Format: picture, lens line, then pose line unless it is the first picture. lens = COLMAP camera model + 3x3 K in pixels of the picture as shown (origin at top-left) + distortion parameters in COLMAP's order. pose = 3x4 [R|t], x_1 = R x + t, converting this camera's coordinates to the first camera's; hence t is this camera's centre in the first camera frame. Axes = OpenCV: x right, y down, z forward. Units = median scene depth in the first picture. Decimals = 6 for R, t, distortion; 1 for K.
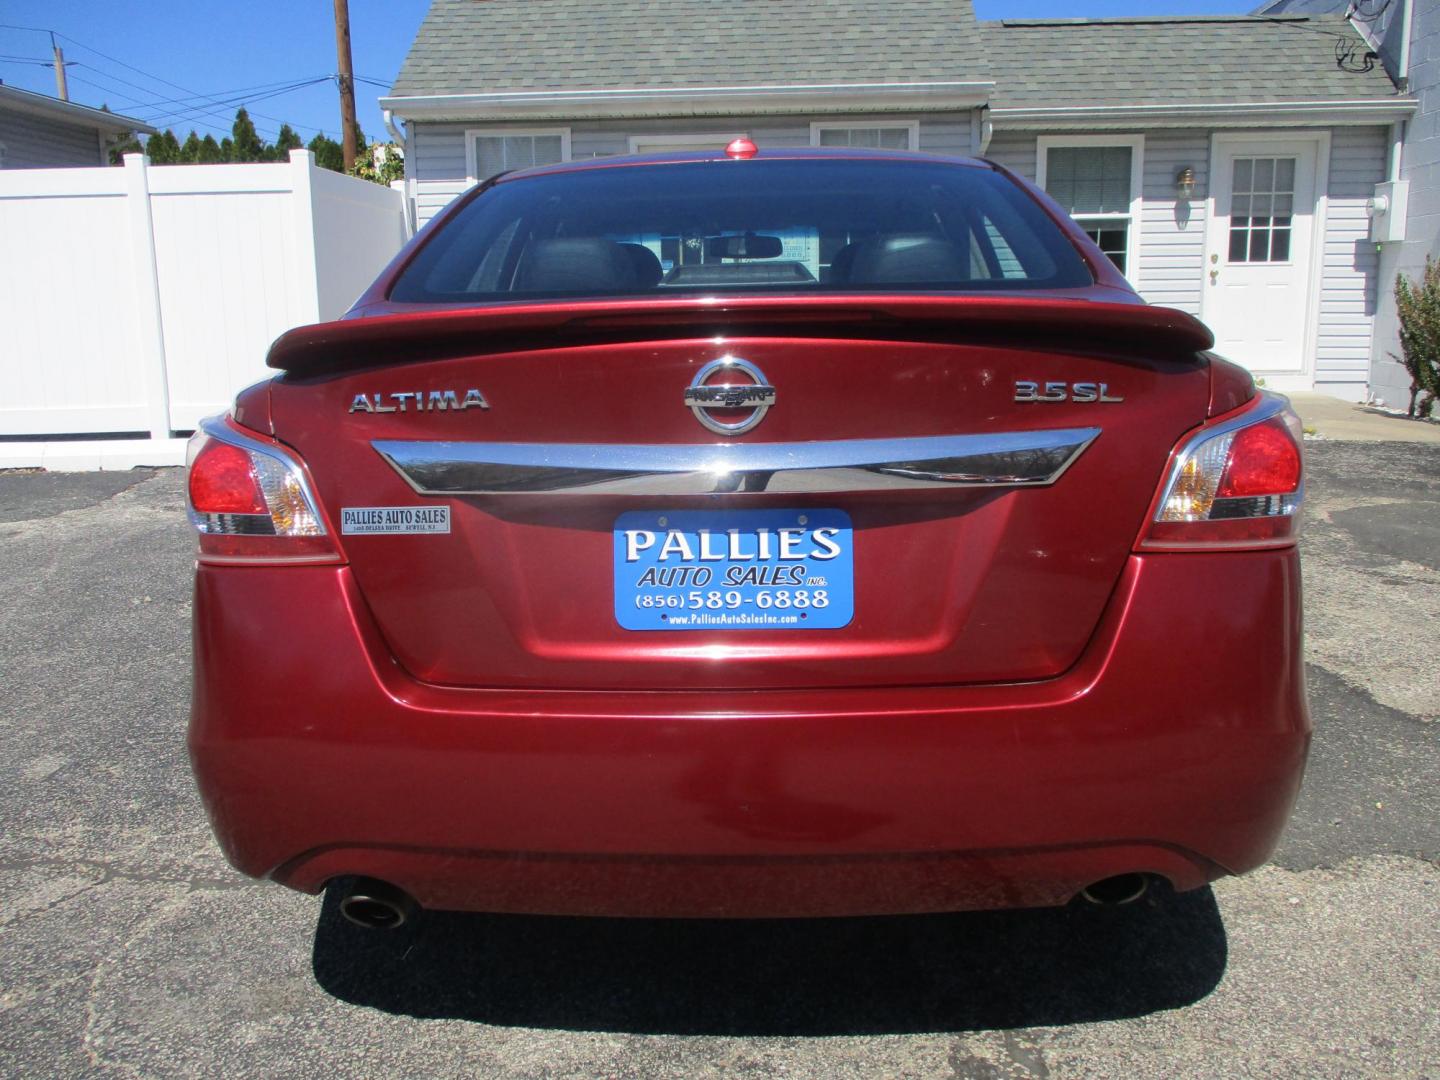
lens RADIAL K [[1192.4, 0, 720.0], [0, 1192.4, 540.0], [0, 0, 1]] dist [-0.036277, 0.011333]
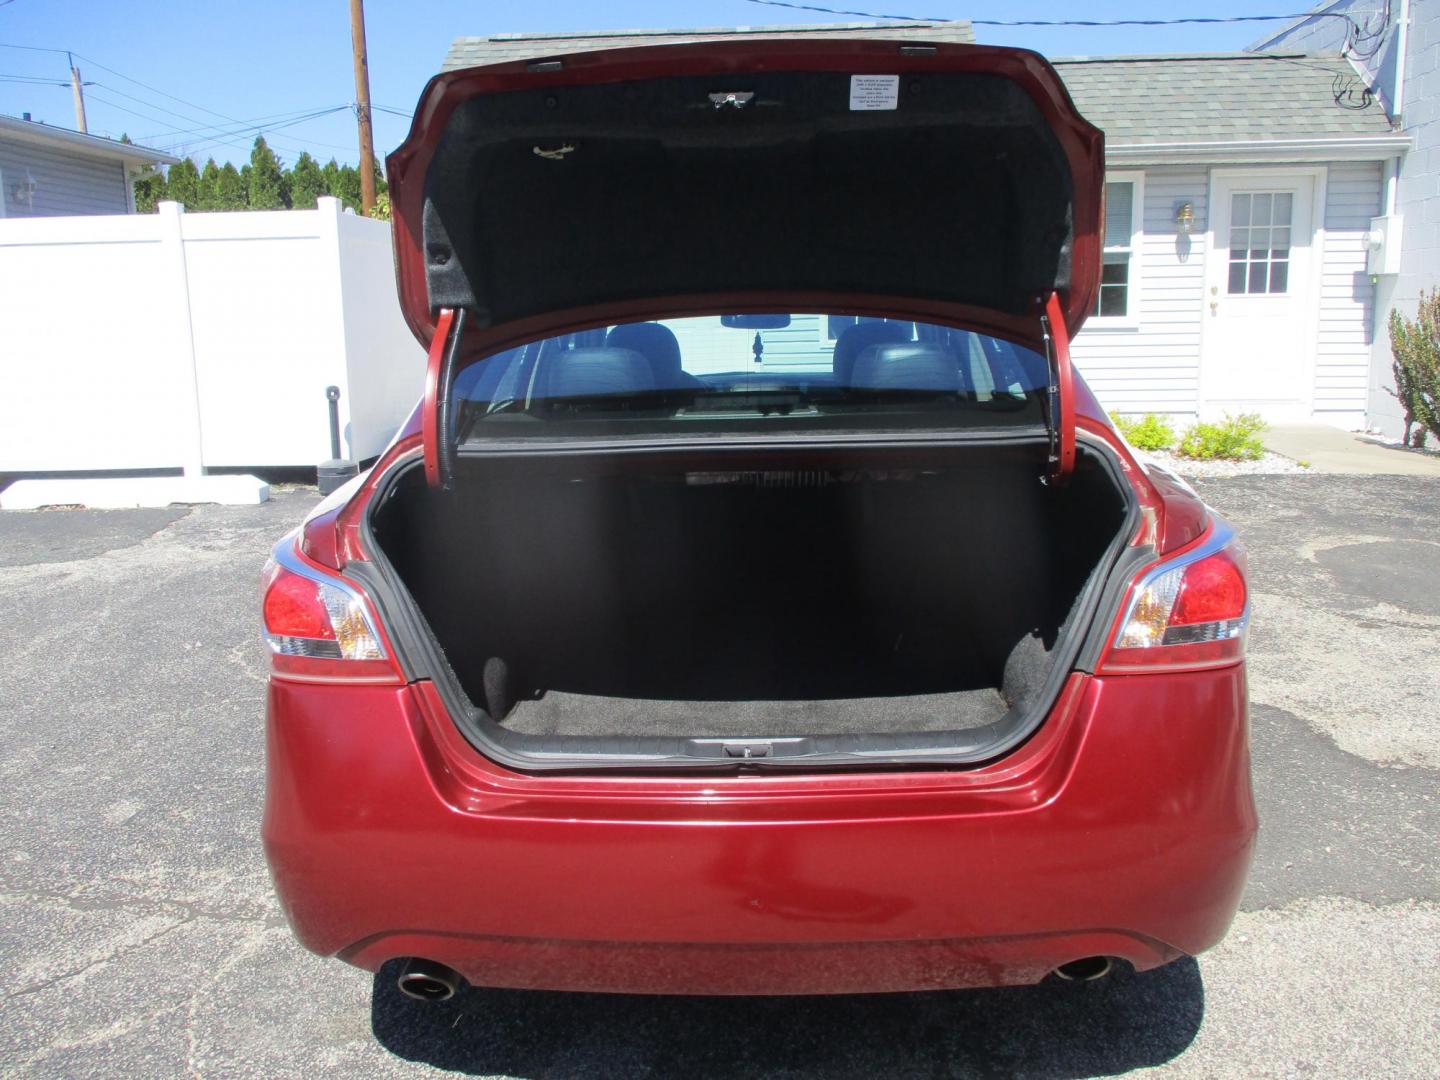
lens RADIAL K [[1194.9, 0, 720.0], [0, 1194.9, 540.0], [0, 0, 1]] dist [-0.034722, 0.011040]
pose [[0.999948, -0.002733, -0.009837, -0.000775], [0.002647, 0.999959, -0.008673, -0.030460], [0.009860, 0.008647, 0.999914, -0.063491]]
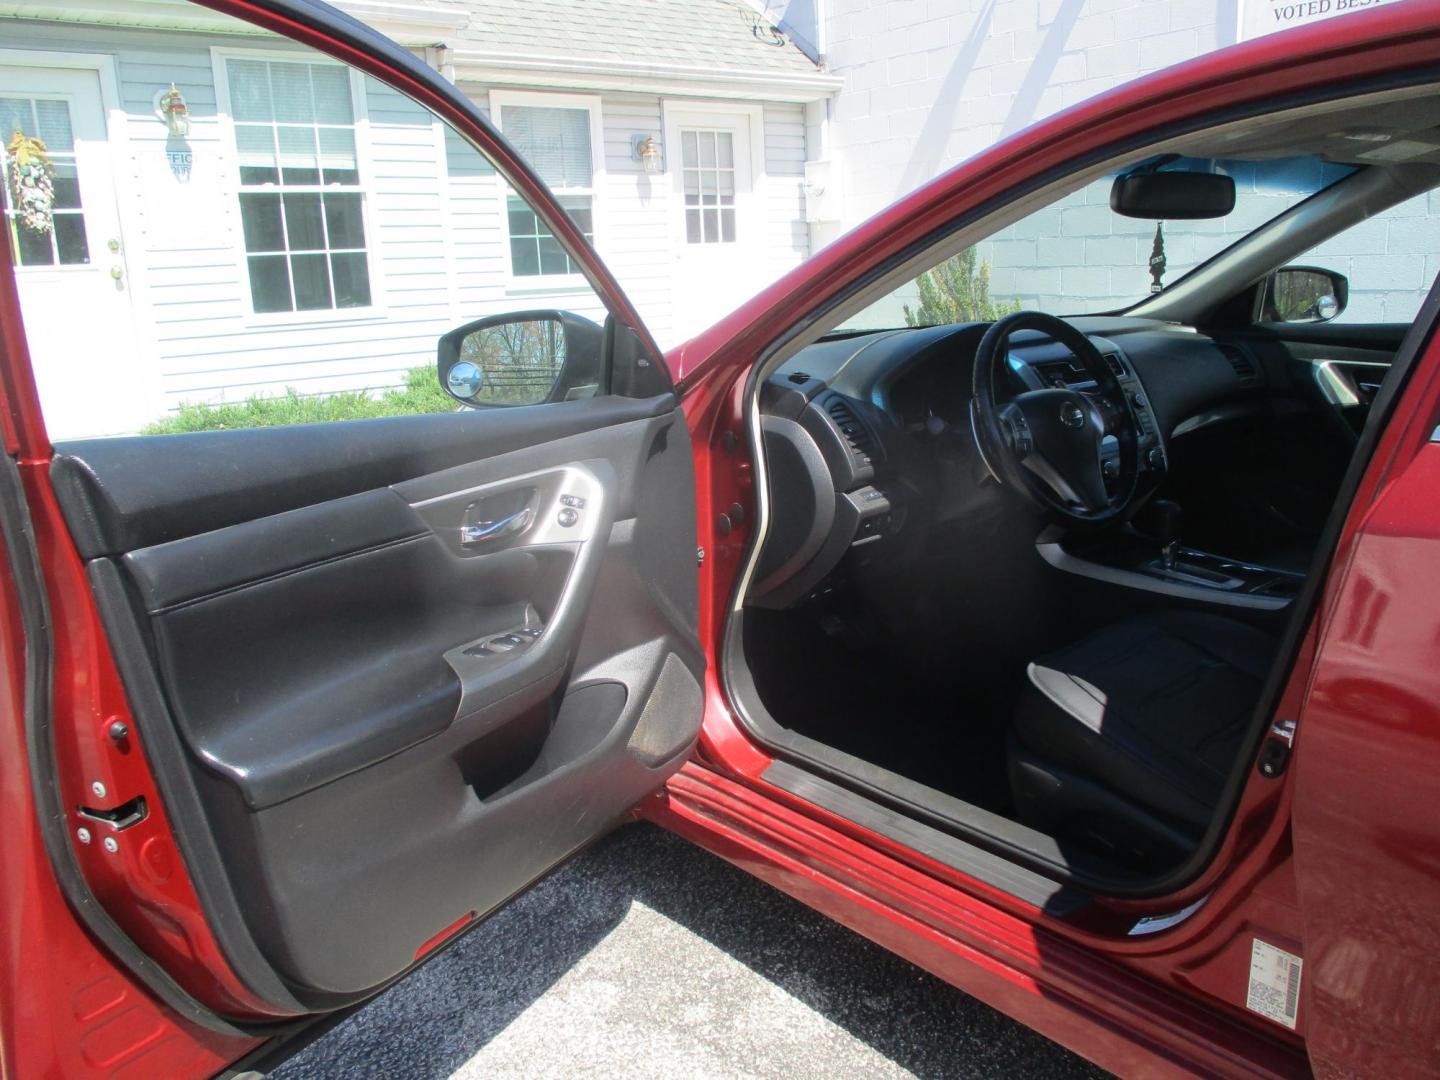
lens RADIAL K [[1192.4, 0, 720.0], [0, 1192.4, 540.0], [0, 0, 1]] dist [-0.036277, 0.011333]
pose [[0.744331, -0.167135, 0.646558, -0.389811], [0.164507, 0.984229, 0.065039, -0.143637], [-0.647232, 0.057953, 0.760087, 0.649834]]
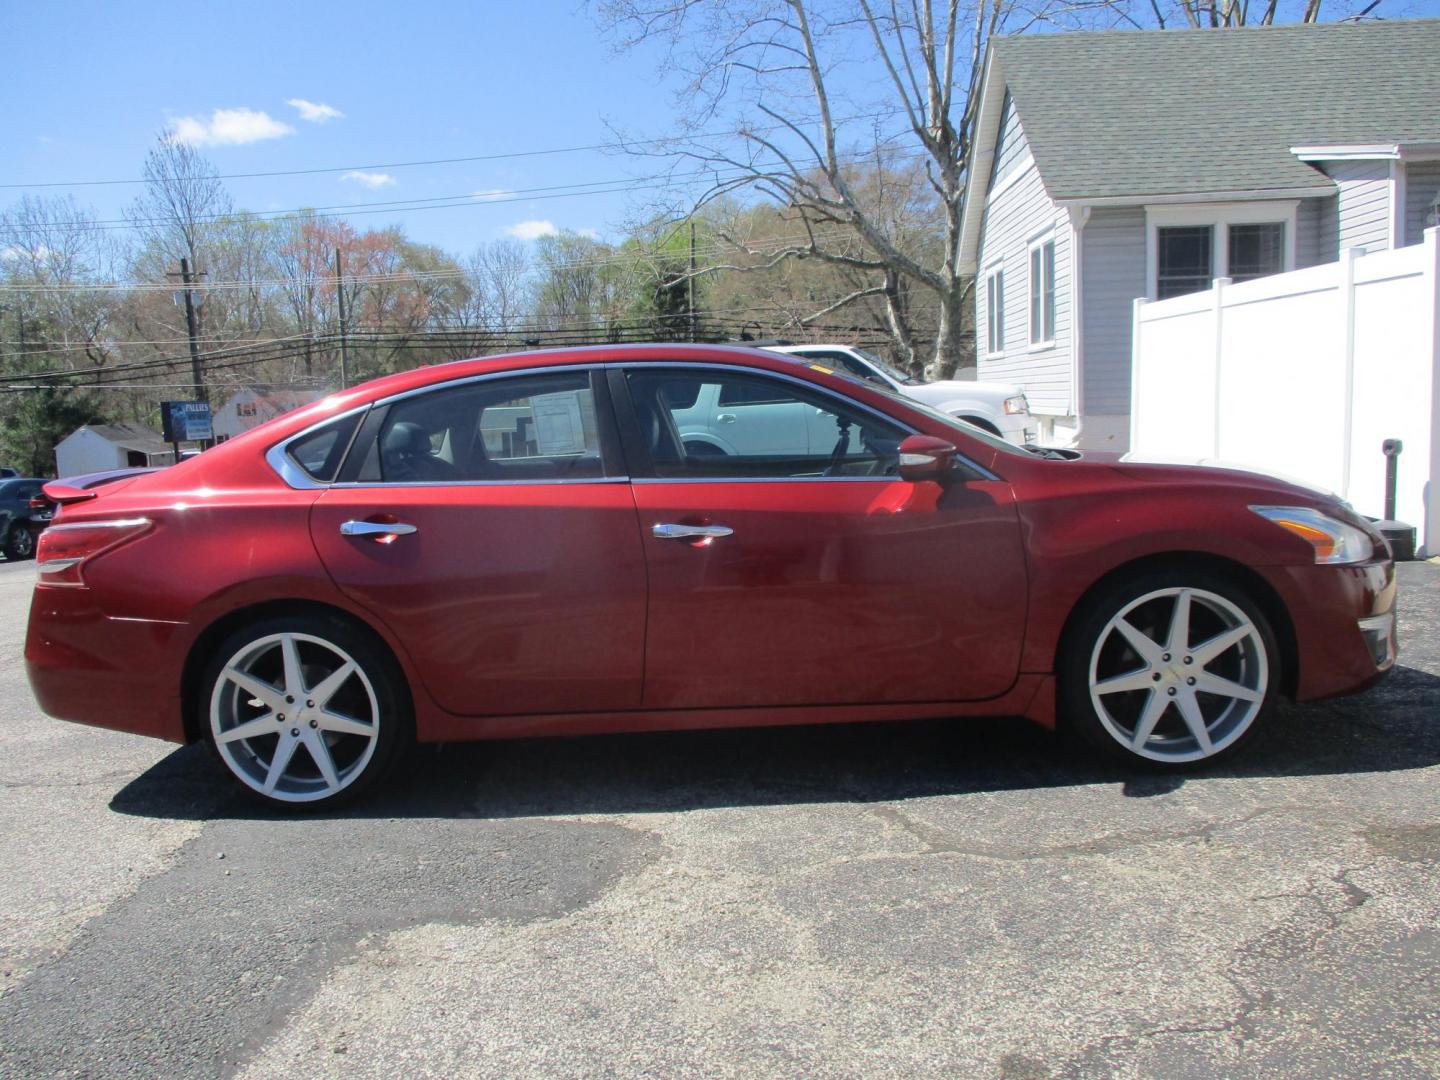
lens RADIAL K [[1194.9, 0, 720.0], [0, 1194.9, 540.0], [0, 0, 1]] dist [-0.034722, 0.011040]
pose [[0.003858, 0.137721, -0.990464, 0.949384], [-0.157755, 0.978152, 0.135394, -0.209211], [0.987471, 0.155728, 0.025500, 0.760129]]
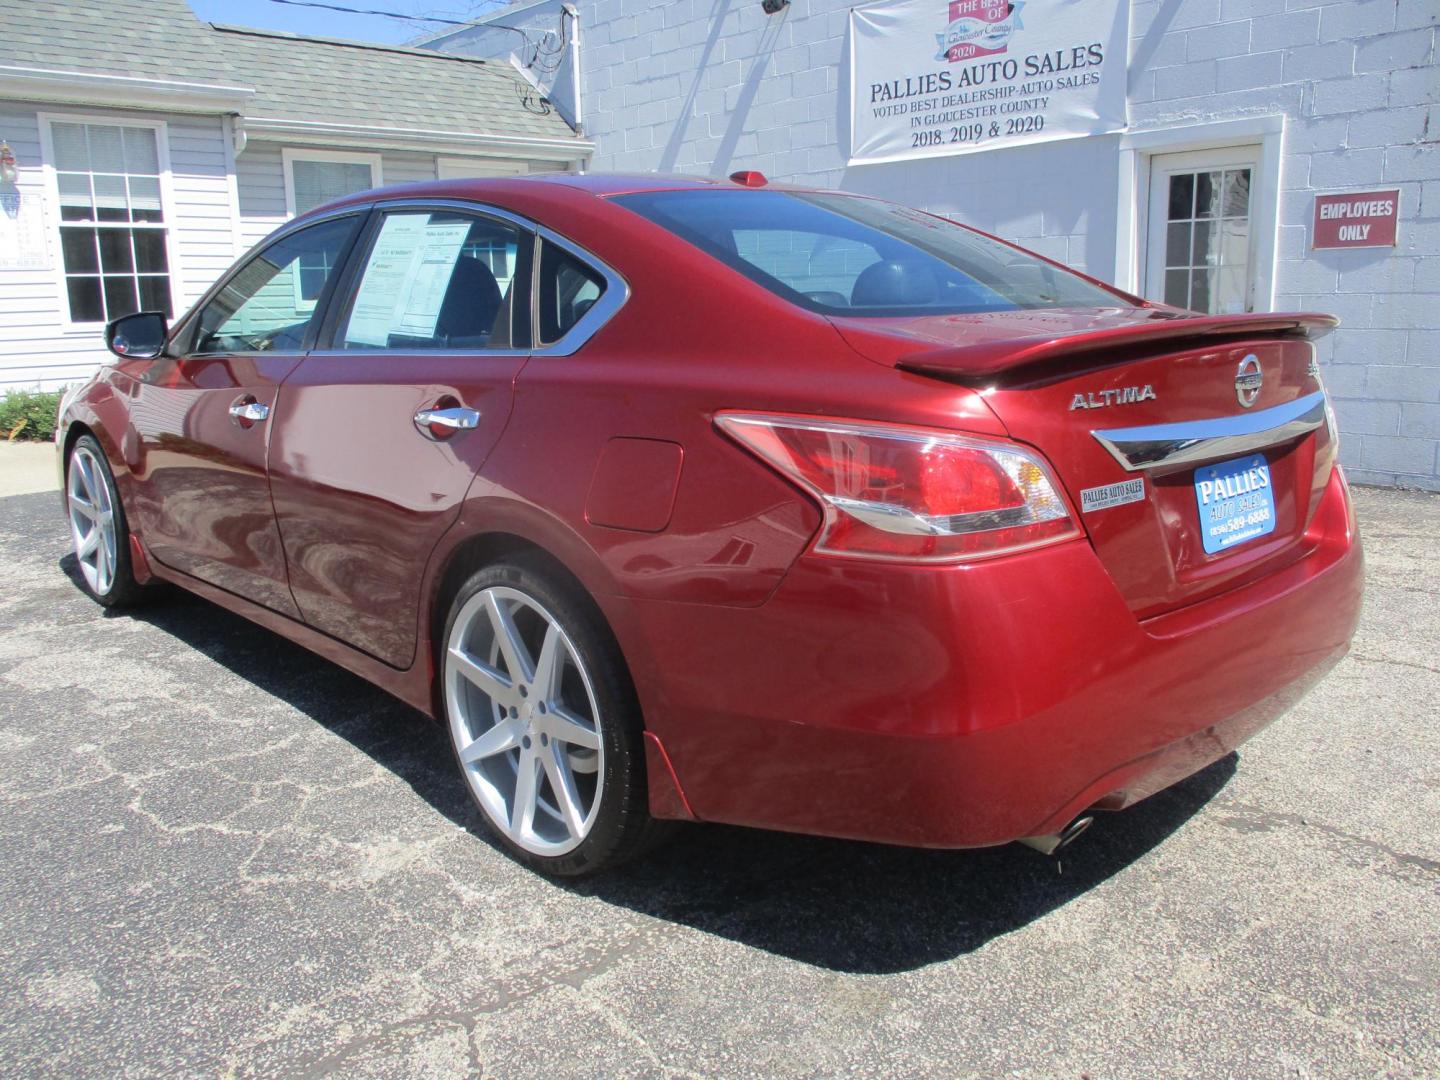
lens RADIAL K [[1194.9, 0, 720.0], [0, 1194.9, 540.0], [0, 0, 1]] dist [-0.034722, 0.011040]
pose [[0.701791, -0.140039, 0.698483, -0.447815], [0.147026, 0.987851, 0.050332, -0.028902], [-0.697046, 0.067372, 0.713855, 0.128726]]
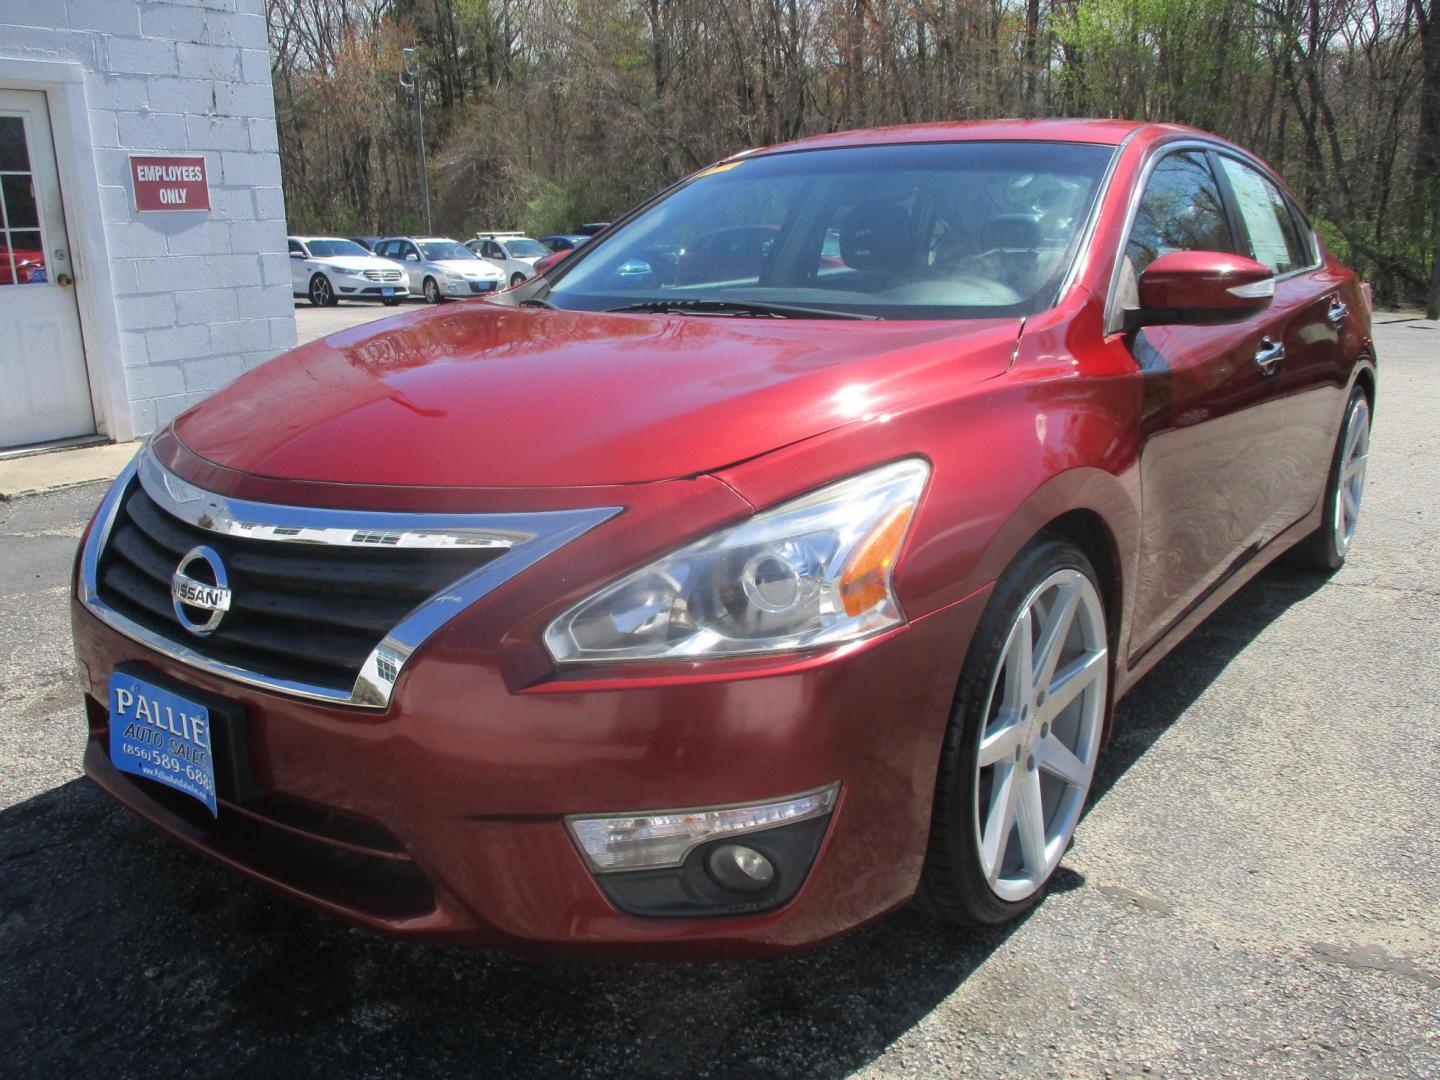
lens RADIAL K [[1192.4, 0, 720.0], [0, 1192.4, 540.0], [0, 0, 1]] dist [-0.036277, 0.011333]
pose [[-0.814258, -0.116555, 0.568682, -0.287312], [0.147470, 0.905966, 0.396836, -0.302947], [-0.561459, 0.406990, -0.720502, 1.419822]]
